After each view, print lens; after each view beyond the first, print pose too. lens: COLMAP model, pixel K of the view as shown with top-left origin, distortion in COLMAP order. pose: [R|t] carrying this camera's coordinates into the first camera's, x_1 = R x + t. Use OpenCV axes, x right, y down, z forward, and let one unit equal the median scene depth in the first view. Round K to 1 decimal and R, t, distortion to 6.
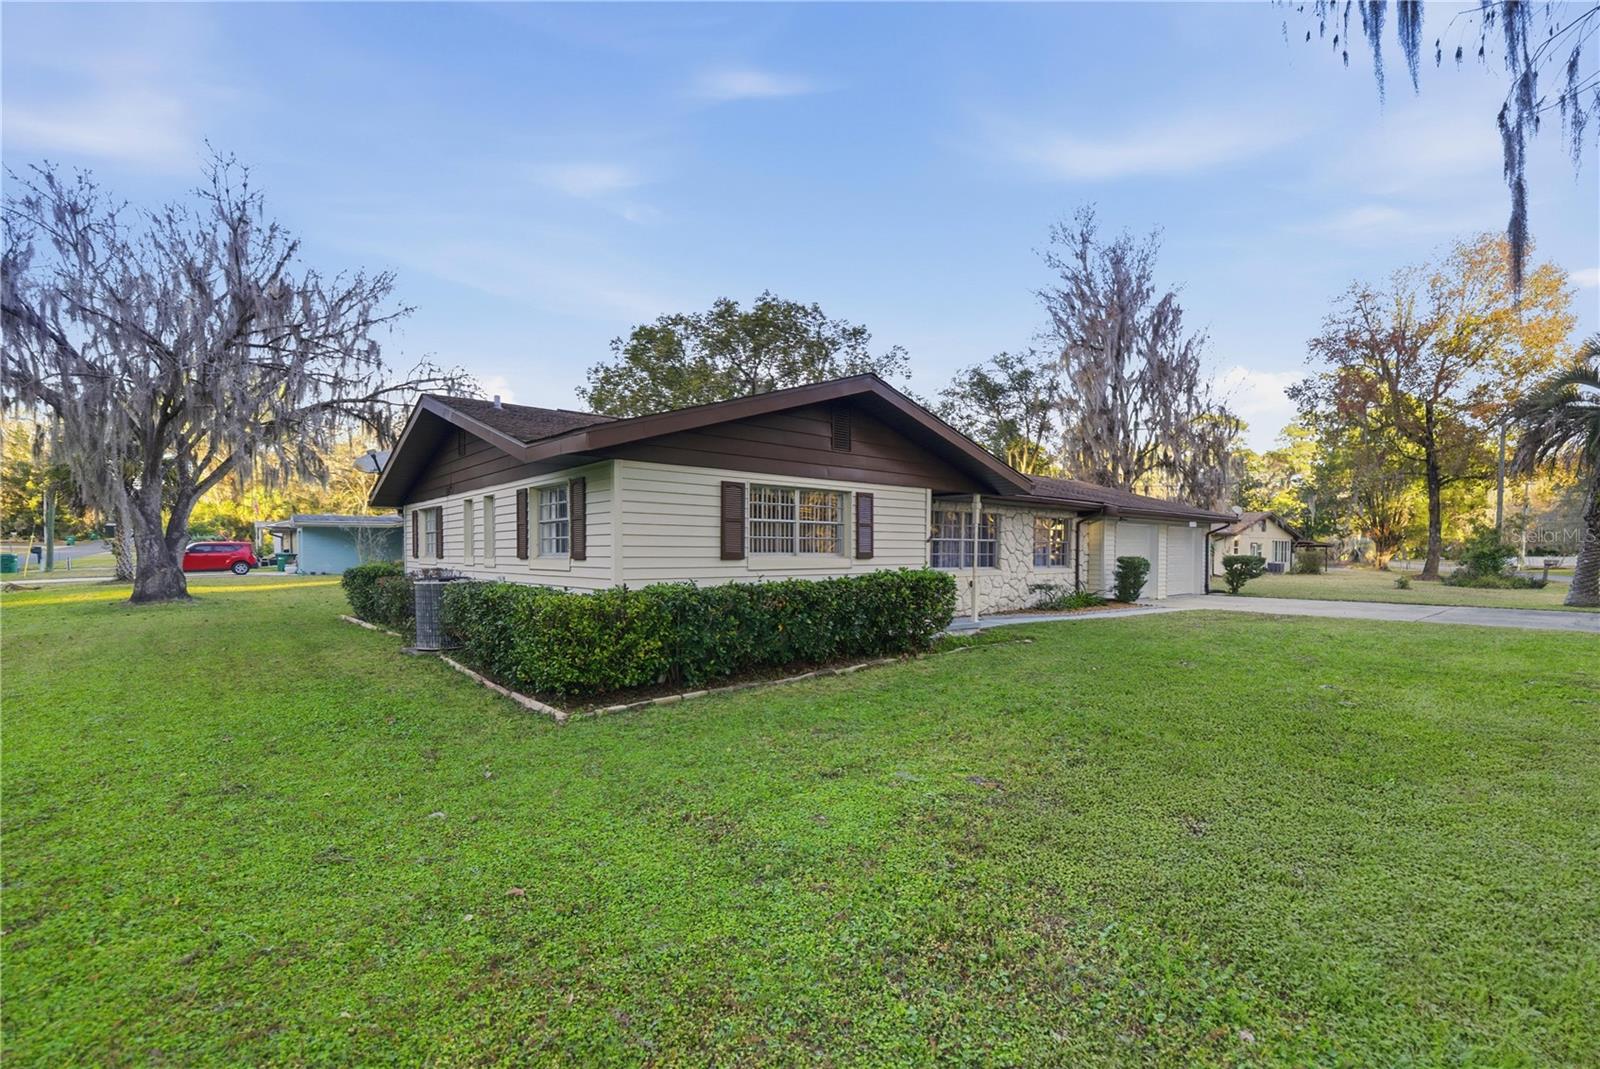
lens RADIAL K [[681.0, 0, 805.0], [0, 681.0, 540.7], [0, 0, 1]] dist [0.001913, 0.000304]
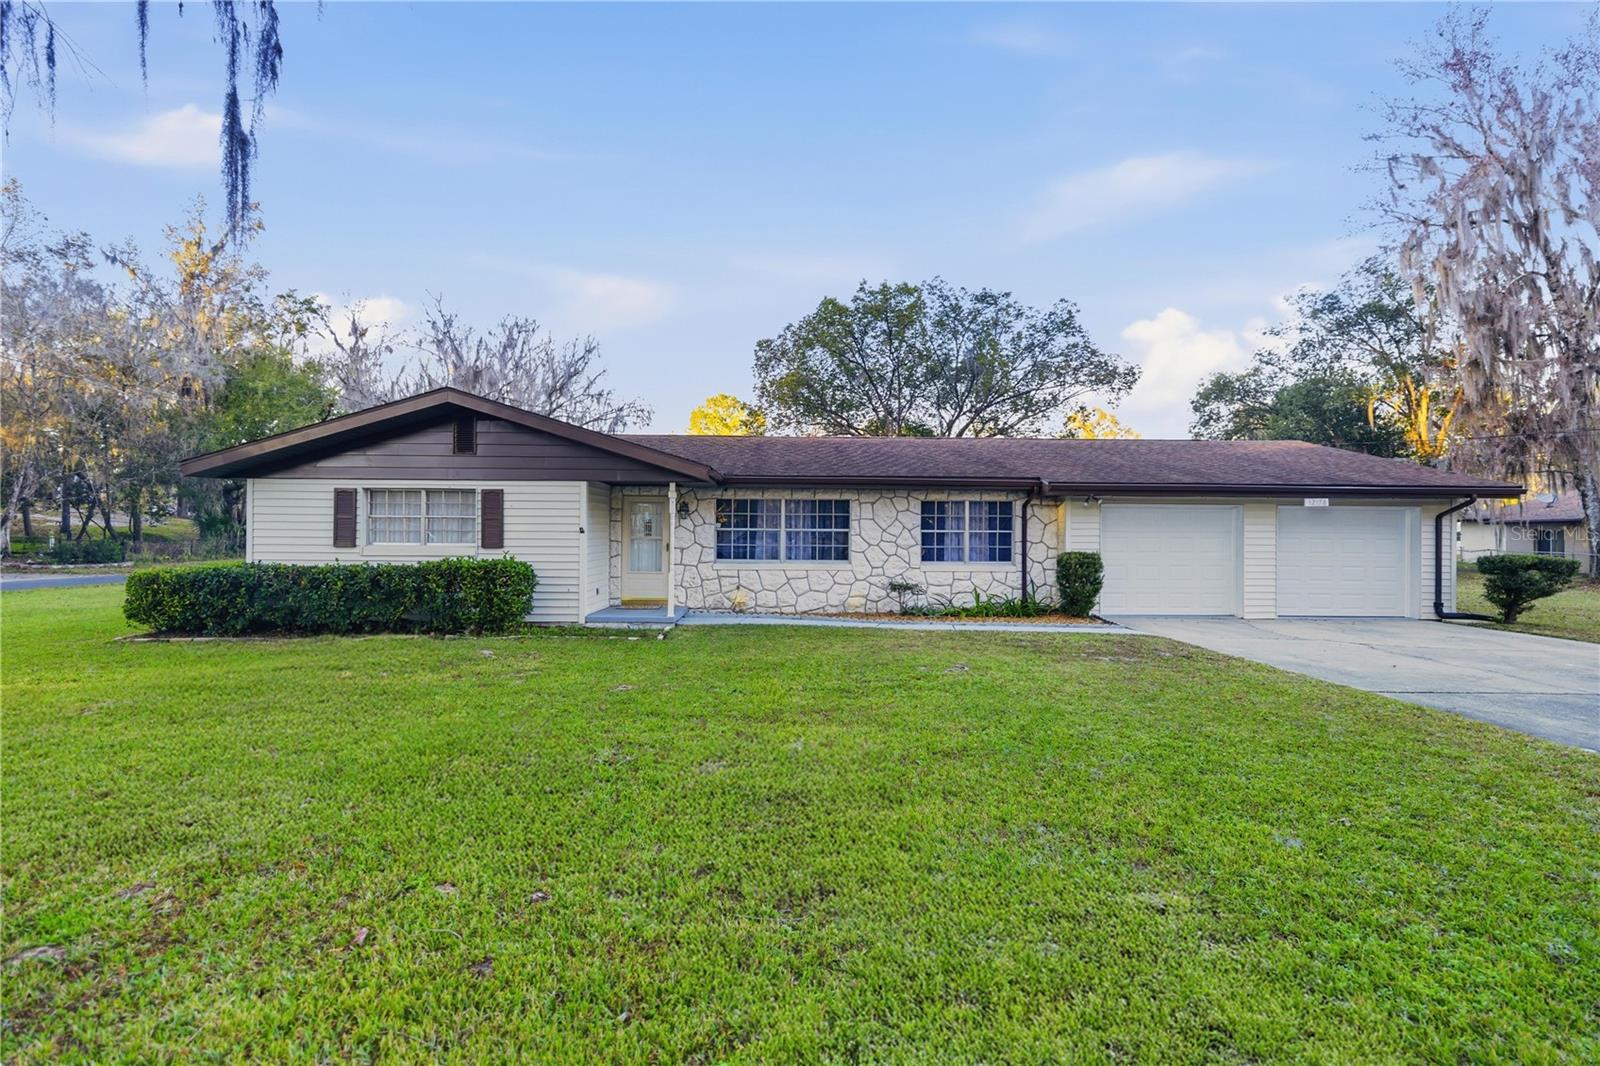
lens RADIAL K [[681.0, 0, 803.4], [0, 681.0, 532.3], [0, 0, 1]] dist [0.001913, 0.000304]
pose [[0.765917, -0.006384, -0.642907, 1.099304], [0.005532, 0.999979, -0.003339, 0.007092], [0.642915, -0.000999, 0.765937, 0.424094]]
